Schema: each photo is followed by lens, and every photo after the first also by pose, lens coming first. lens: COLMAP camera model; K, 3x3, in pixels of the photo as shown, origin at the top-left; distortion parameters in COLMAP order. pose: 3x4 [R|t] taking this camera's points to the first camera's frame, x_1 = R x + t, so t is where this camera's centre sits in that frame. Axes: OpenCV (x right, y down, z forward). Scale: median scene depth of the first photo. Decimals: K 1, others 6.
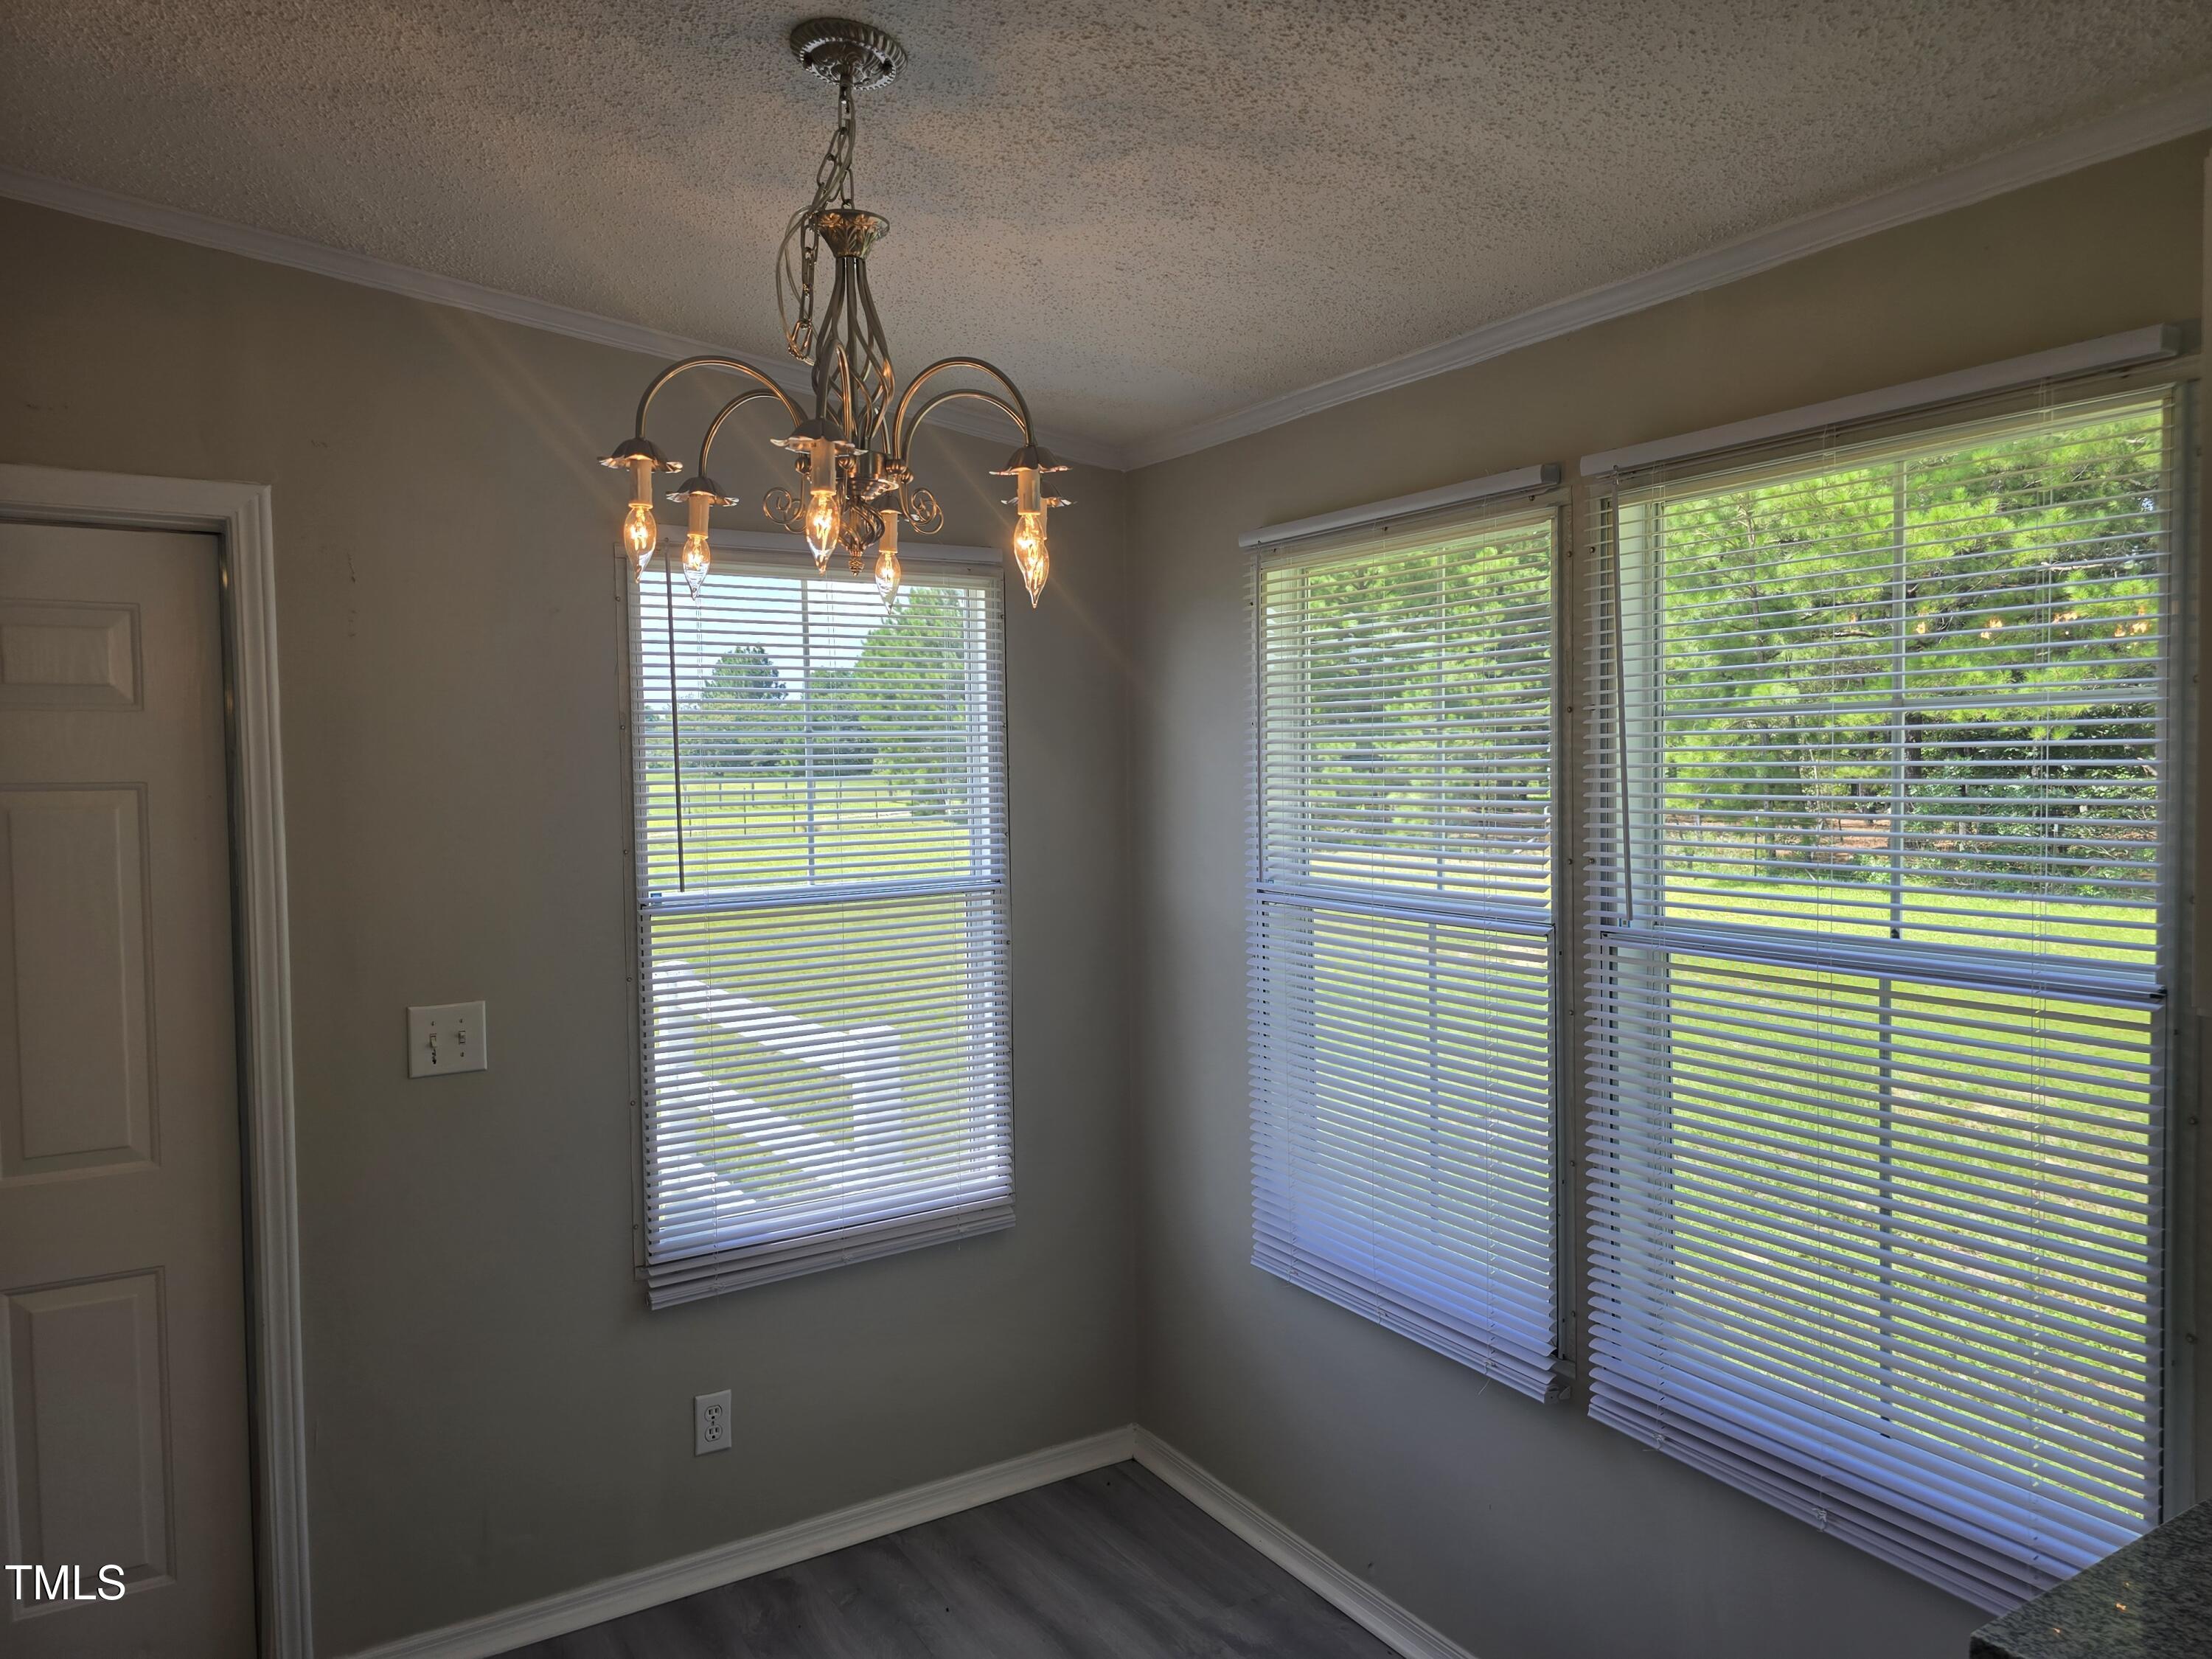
lens RADIAL K [[1491.5, 0, 1161.5], [0, 1491.5, 824.1], [0, 0, 1]] dist [0.084527, -0.061956]
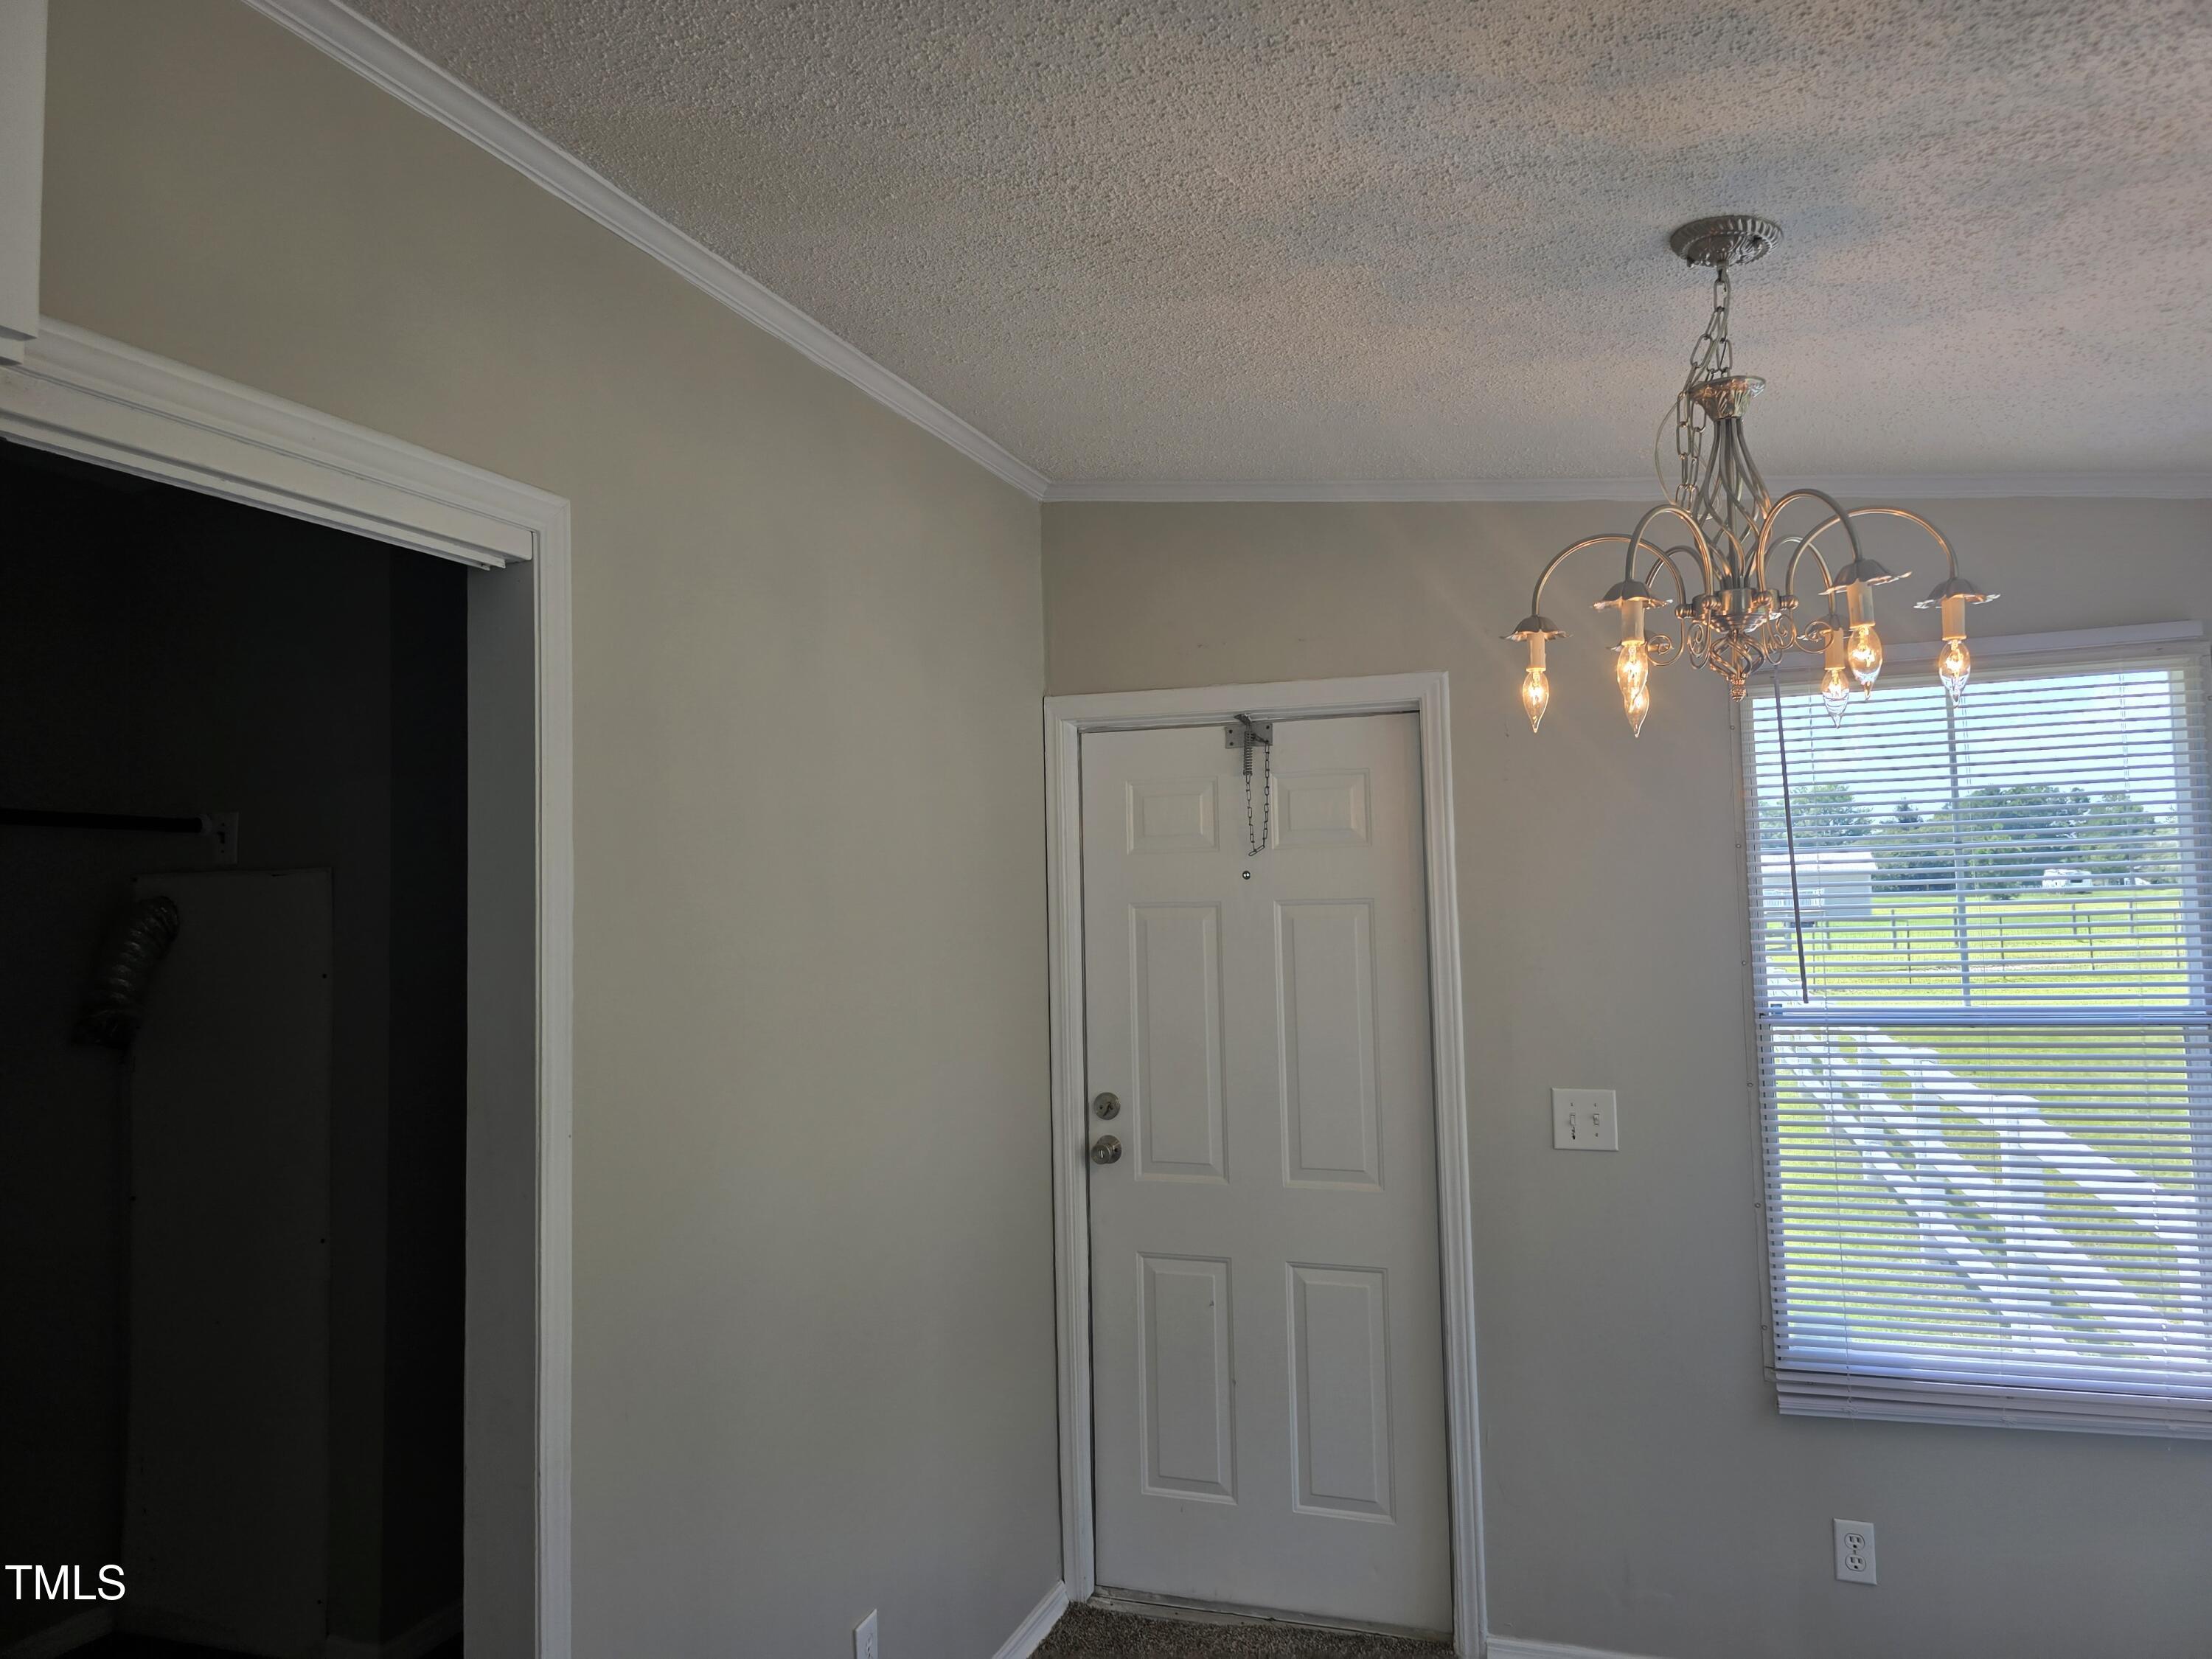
lens RADIAL K [[1491.5, 0, 1161.5], [0, 1491.5, 824.1], [0, 0, 1]] dist [0.084527, -0.061956]
pose [[0.652840, -0.045769, -0.756112, 0.186012], [-0.013121, 0.997340, -0.071700, 0.002869], [0.757382, 0.056730, 0.650503, -0.007642]]
